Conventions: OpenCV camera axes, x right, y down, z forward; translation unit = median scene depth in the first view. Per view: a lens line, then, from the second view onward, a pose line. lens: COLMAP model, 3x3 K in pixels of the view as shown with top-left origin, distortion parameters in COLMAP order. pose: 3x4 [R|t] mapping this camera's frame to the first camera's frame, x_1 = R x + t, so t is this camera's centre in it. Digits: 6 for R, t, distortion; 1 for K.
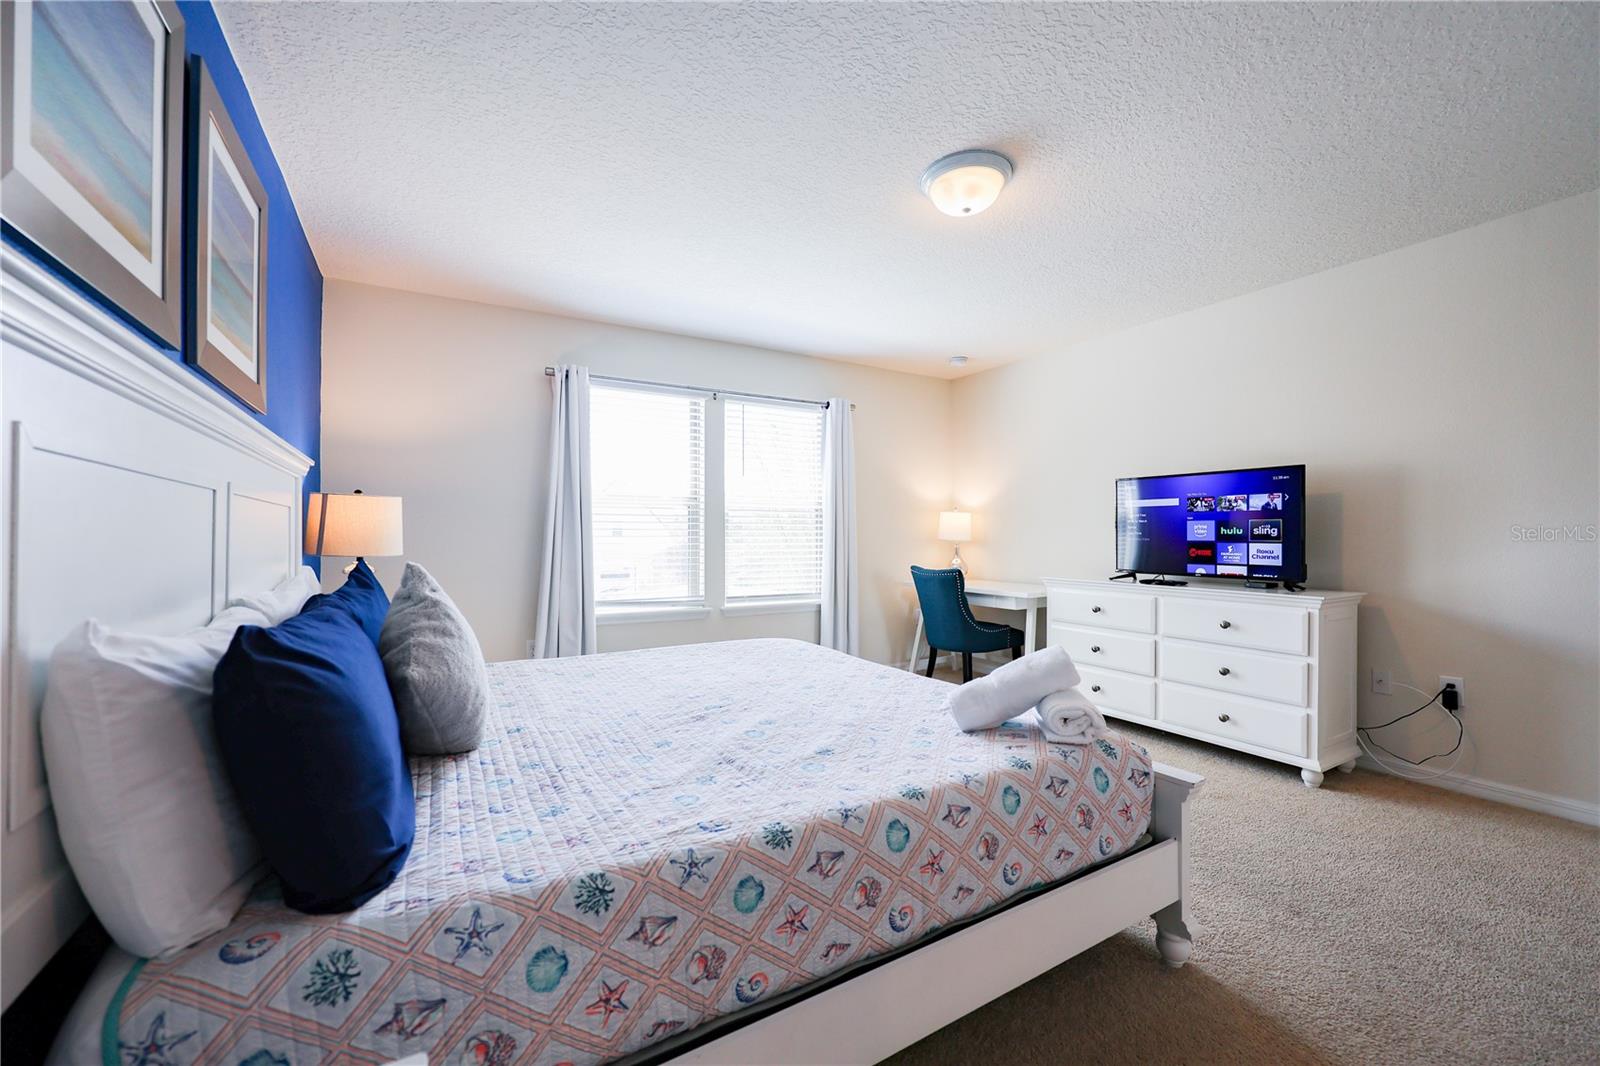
lens RADIAL K [[635.9, 0, 805.9], [0, 635.9, 534.0], [0, 0, 1]] dist [-0.000155, -0.000077]
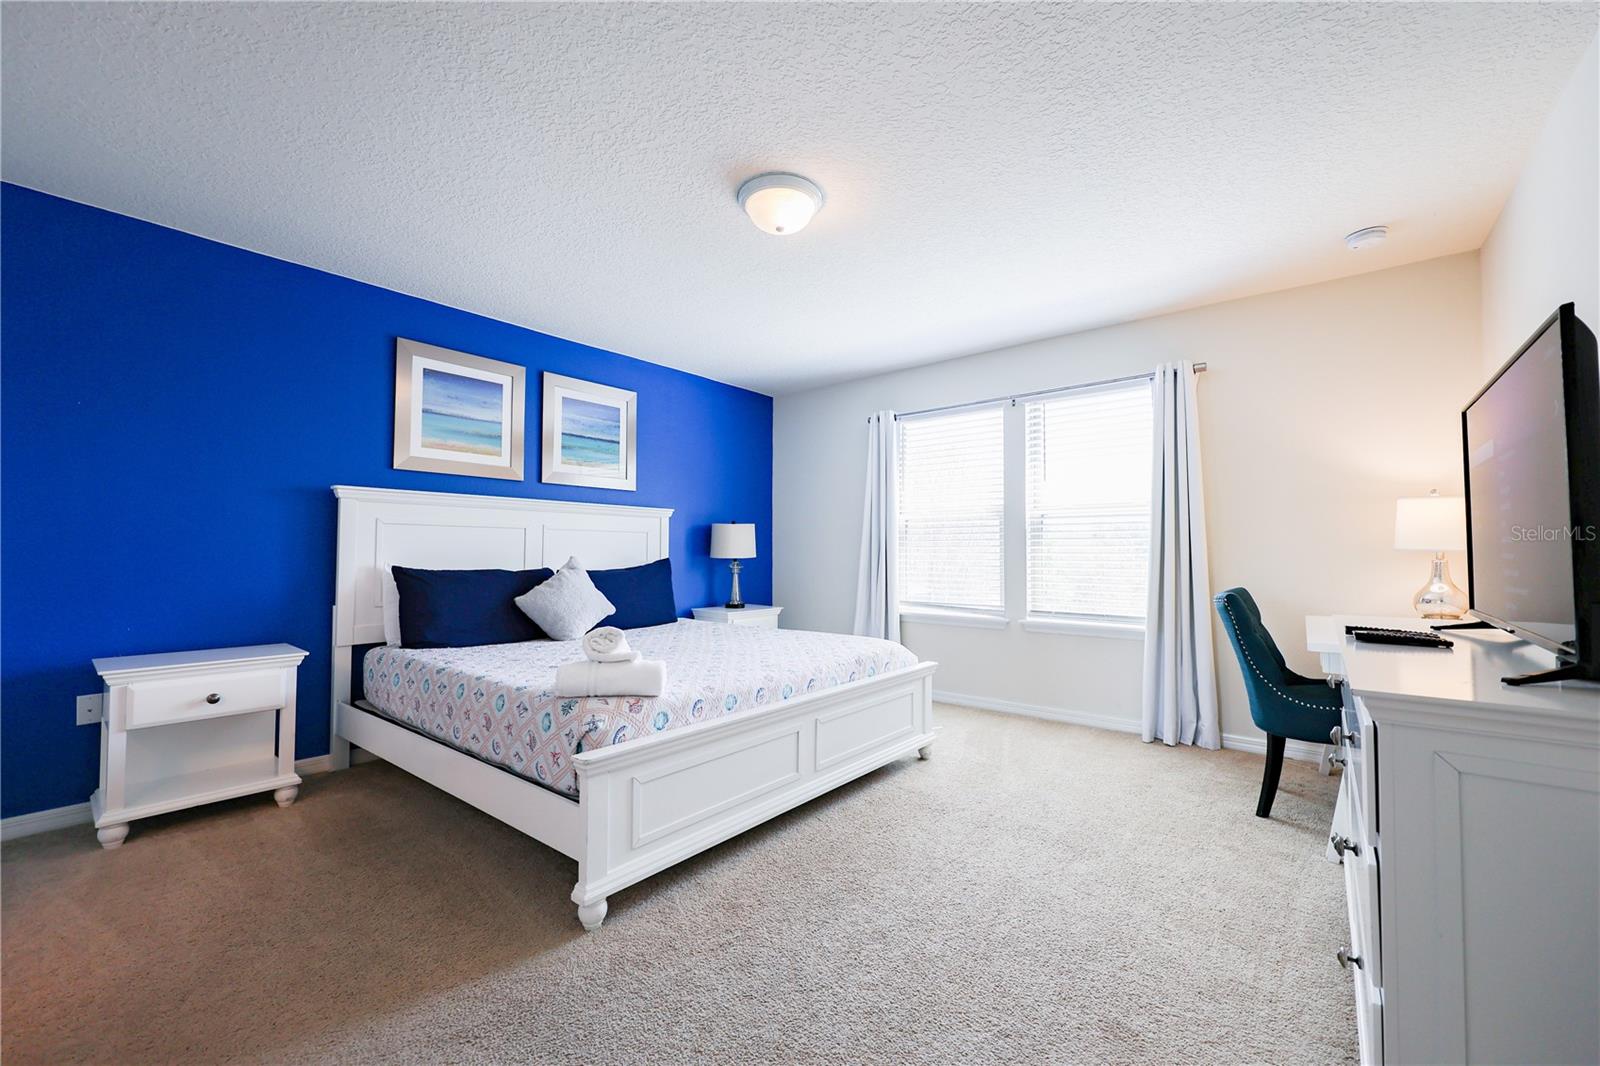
lens RADIAL K [[635.9, 0, 805.9], [0, 635.9, 534.0], [0, 0, 1]] dist [-0.000155, -0.000077]
pose [[0.351138, -0.028775, -0.935882, 0.653285], [0.002603, 0.999554, -0.029756, 0.013109], [0.936320, 0.008012, 0.351056, 0.357983]]
